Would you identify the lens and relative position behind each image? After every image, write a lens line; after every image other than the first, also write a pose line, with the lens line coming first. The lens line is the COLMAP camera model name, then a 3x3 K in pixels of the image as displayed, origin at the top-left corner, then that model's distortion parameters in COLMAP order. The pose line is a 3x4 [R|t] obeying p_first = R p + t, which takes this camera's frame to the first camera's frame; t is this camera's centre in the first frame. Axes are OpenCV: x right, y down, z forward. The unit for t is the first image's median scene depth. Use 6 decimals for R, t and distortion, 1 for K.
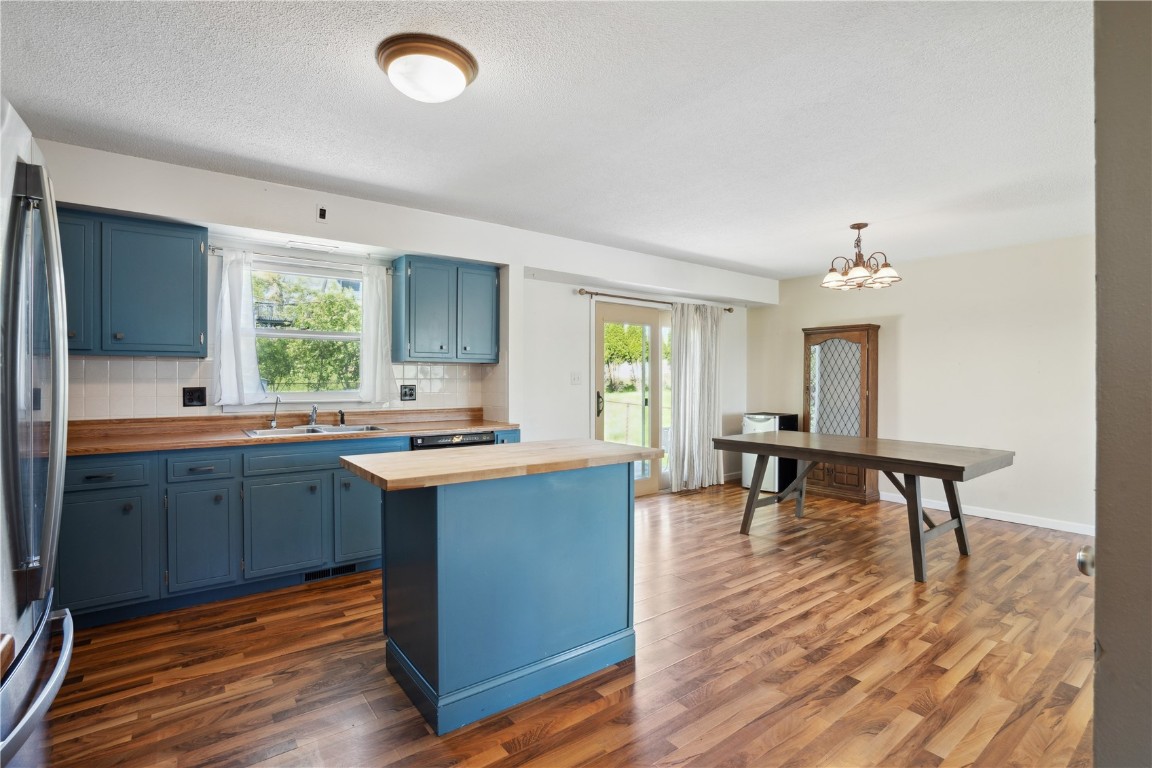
lens RADIAL K [[535.0, 0, 570.9], [0, 535.0, 382.7], [0, 0, 1]] dist [-0.045252, 0.019385]
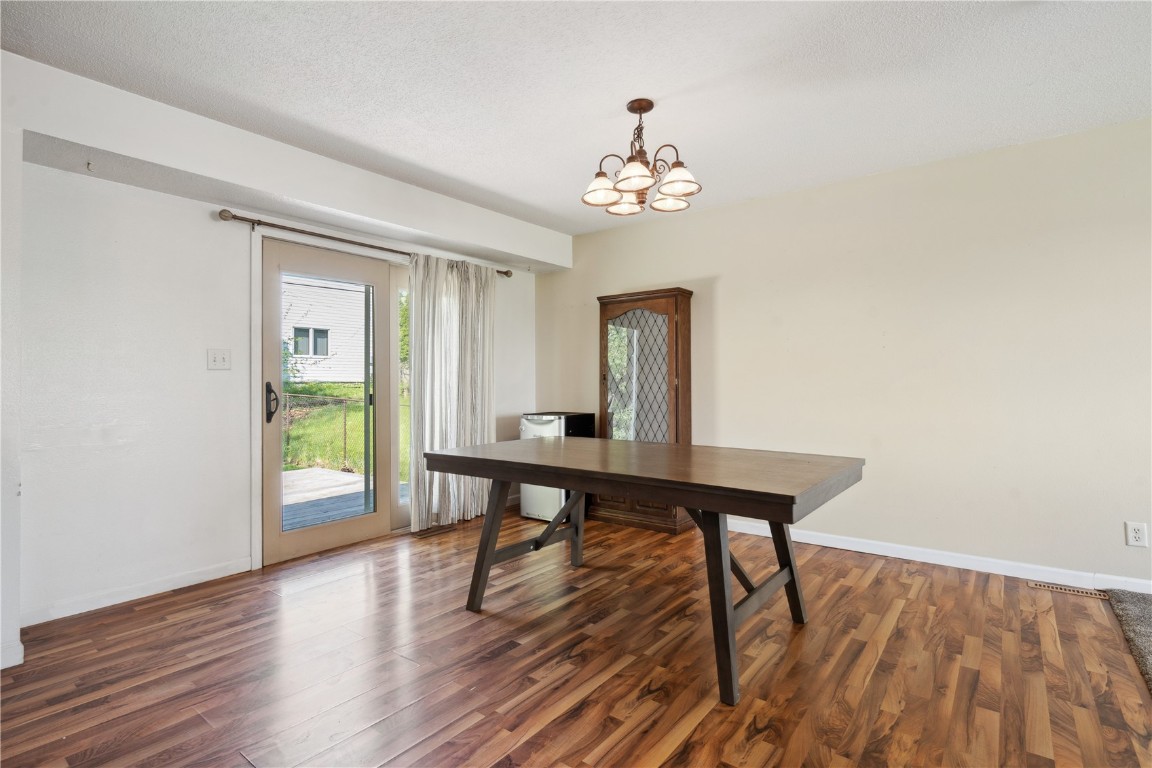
lens RADIAL K [[556.6, 0, 555.6], [0, 556.6, 385.2], [0, 0, 1]] dist [0.001352, 0.000241]
pose [[0.972446, -0.011030, 0.232869, 0.234392], [0.012740, 0.999902, -0.005840, 0.029074], [-0.232781, 0.008646, 0.972491, 0.308990]]
